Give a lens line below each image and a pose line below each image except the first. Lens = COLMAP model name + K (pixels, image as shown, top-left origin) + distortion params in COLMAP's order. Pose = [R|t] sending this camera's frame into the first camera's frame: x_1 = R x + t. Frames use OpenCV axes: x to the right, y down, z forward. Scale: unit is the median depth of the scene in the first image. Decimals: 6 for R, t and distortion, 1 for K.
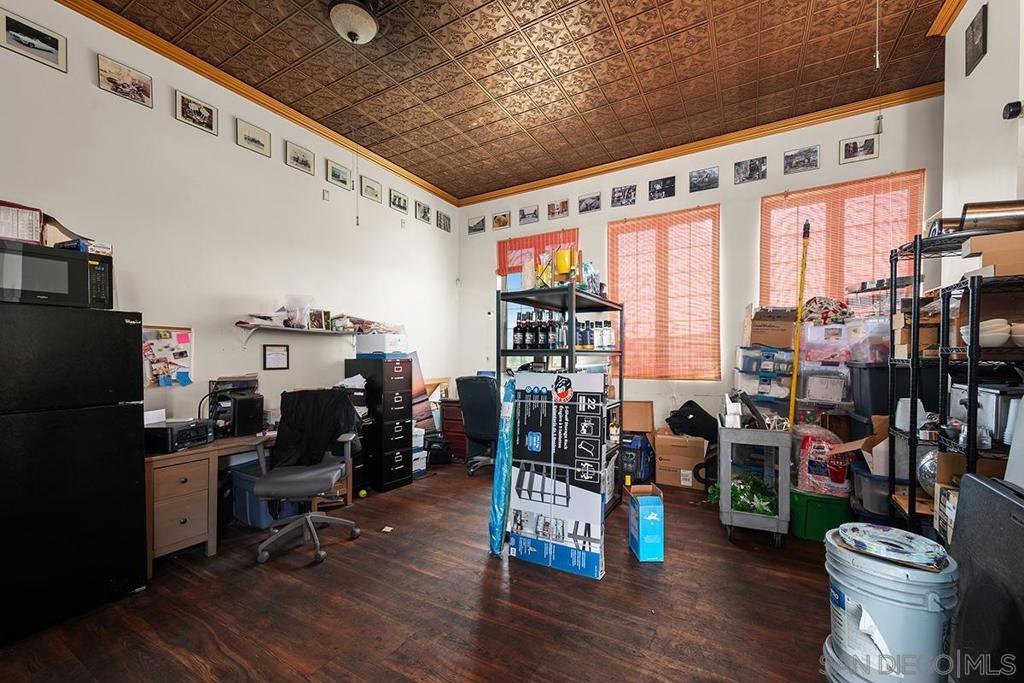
lens RADIAL K [[409.4, 0, 503.5], [0, 409.4, 359.6], [0, 0, 1]] dist [0.000480, 0.000584]
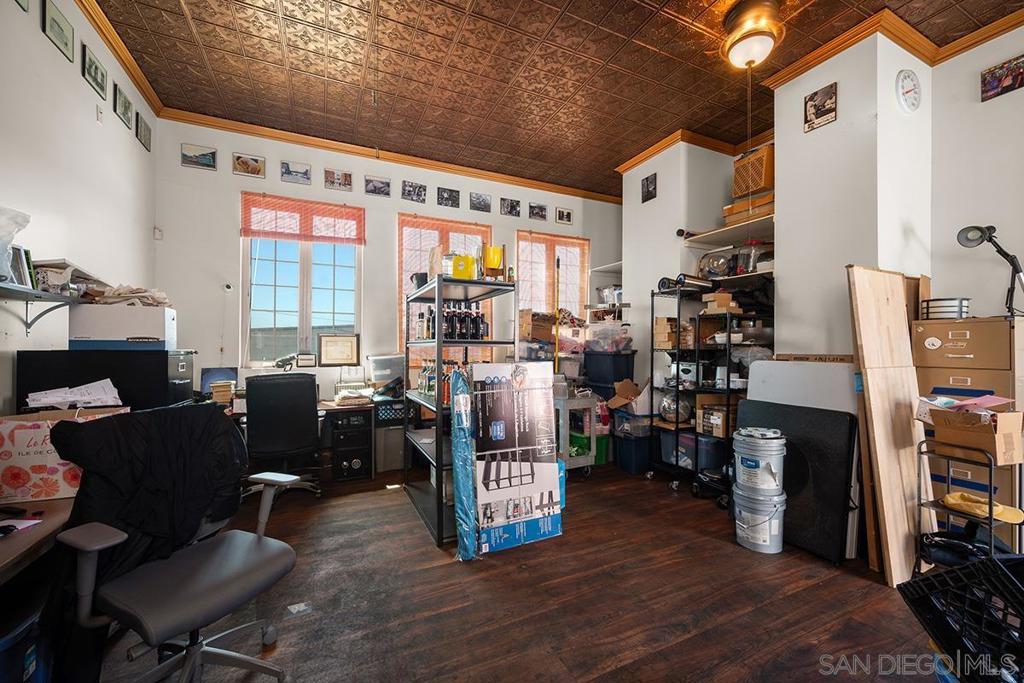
lens RADIAL K [[409.4, 0, 511.7], [0, 409.4, 345.2], [0, 0, 1]] dist [0.000480, 0.000584]
pose [[0.562575, 0.008701, 0.826701, -0.530850], [0.003955, 0.999905, -0.013216, 0.001197], [-0.826737, 0.010705, 0.562487, 0.281744]]
